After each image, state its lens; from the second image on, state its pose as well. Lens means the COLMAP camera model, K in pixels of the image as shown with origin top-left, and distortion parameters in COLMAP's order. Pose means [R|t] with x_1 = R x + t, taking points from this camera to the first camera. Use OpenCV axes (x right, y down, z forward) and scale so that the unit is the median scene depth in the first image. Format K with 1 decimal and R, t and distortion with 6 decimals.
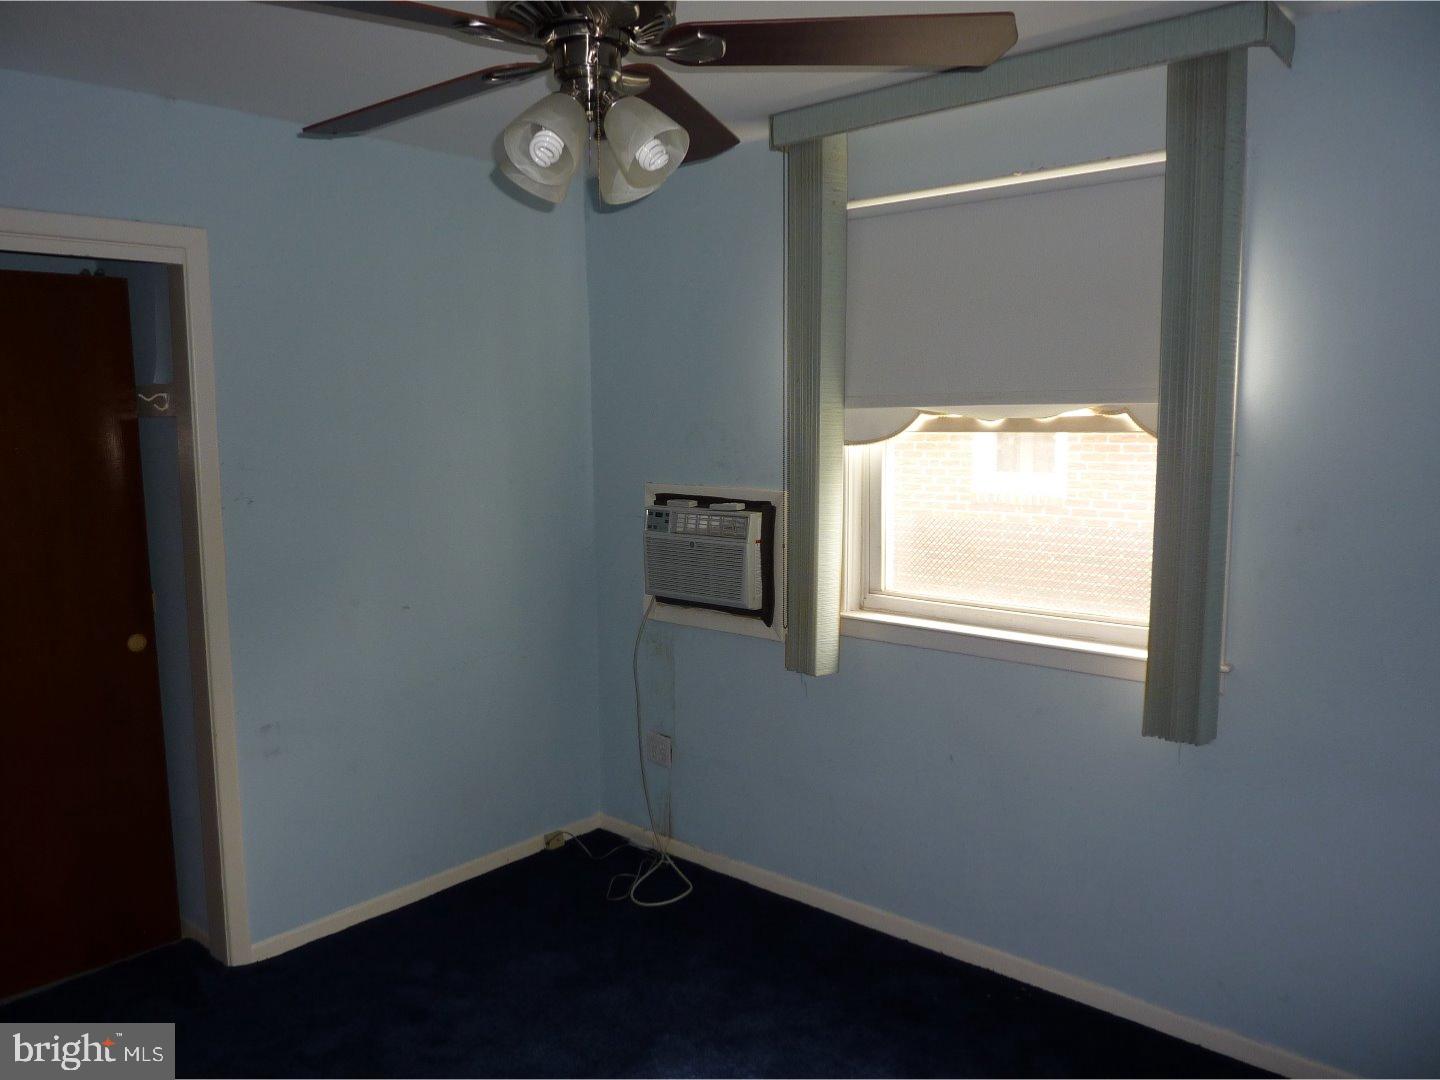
lens RADIAL K [[1014.1, 0, 721.5], [0, 1014.1, 524.7], [0, 0, 1]] dist [-0.017418, 0.001038]
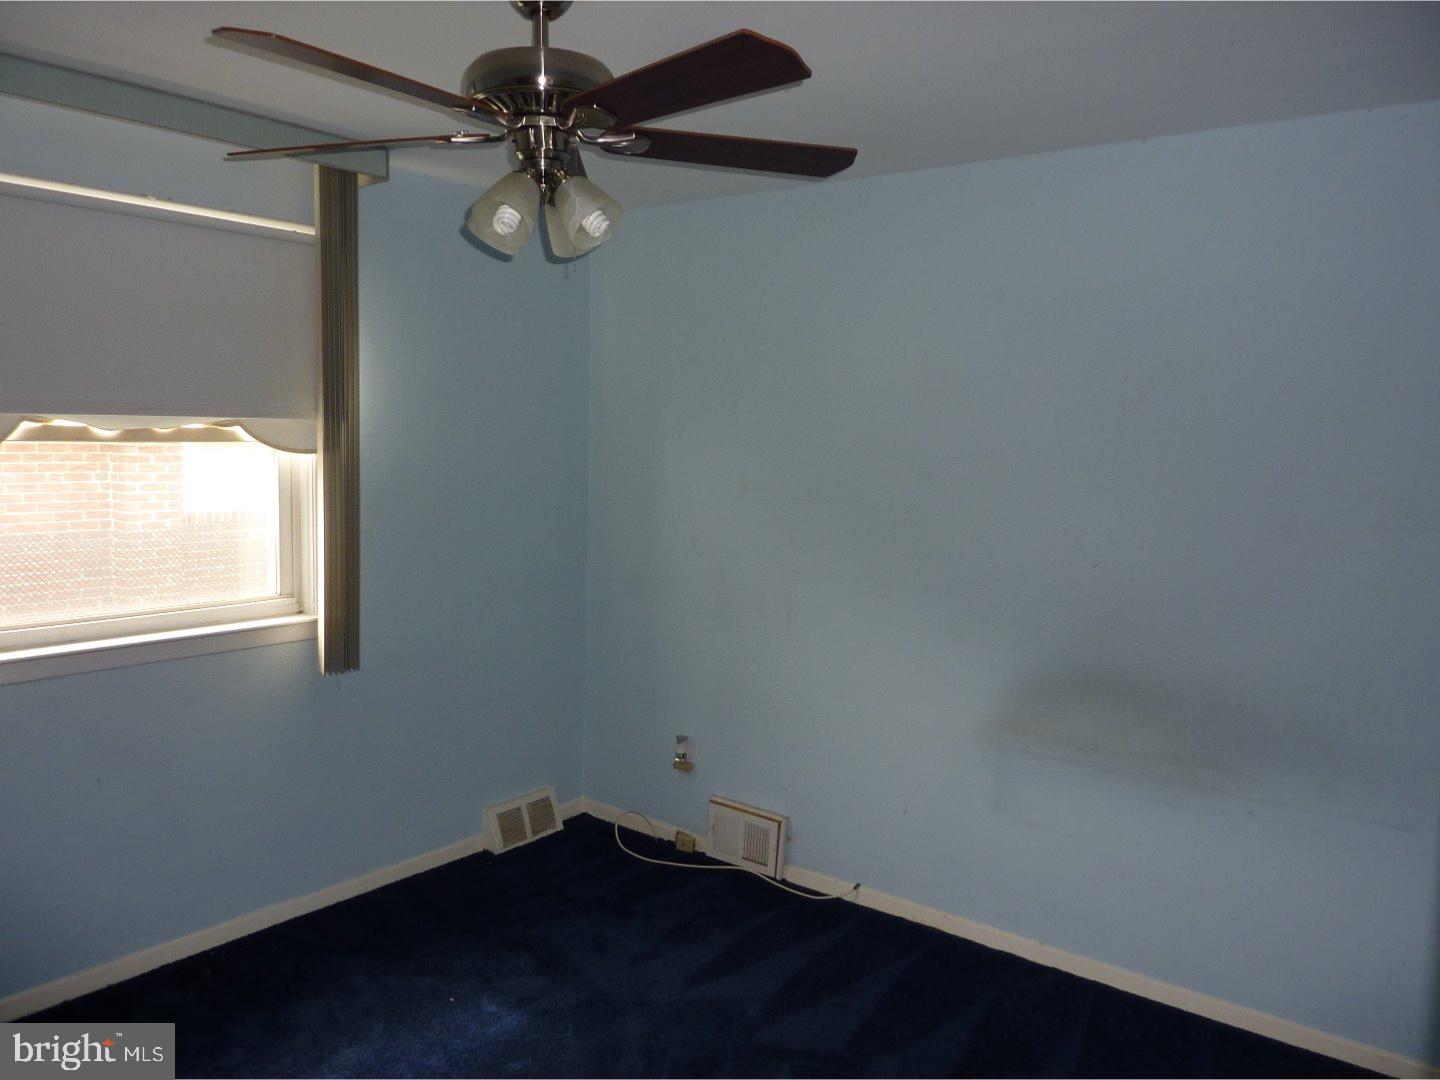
lens RADIAL K [[1070.8, 0, 705.4], [0, 1070.8, 538.7], [0, 0, 1]] dist [-0.024097, -0.002265]
pose [[-0.034779, -0.086423, 0.995651, -0.835932], [0.084687, 0.992416, 0.089101, -0.041692], [-0.995800, 0.087418, -0.027197, 0.471092]]
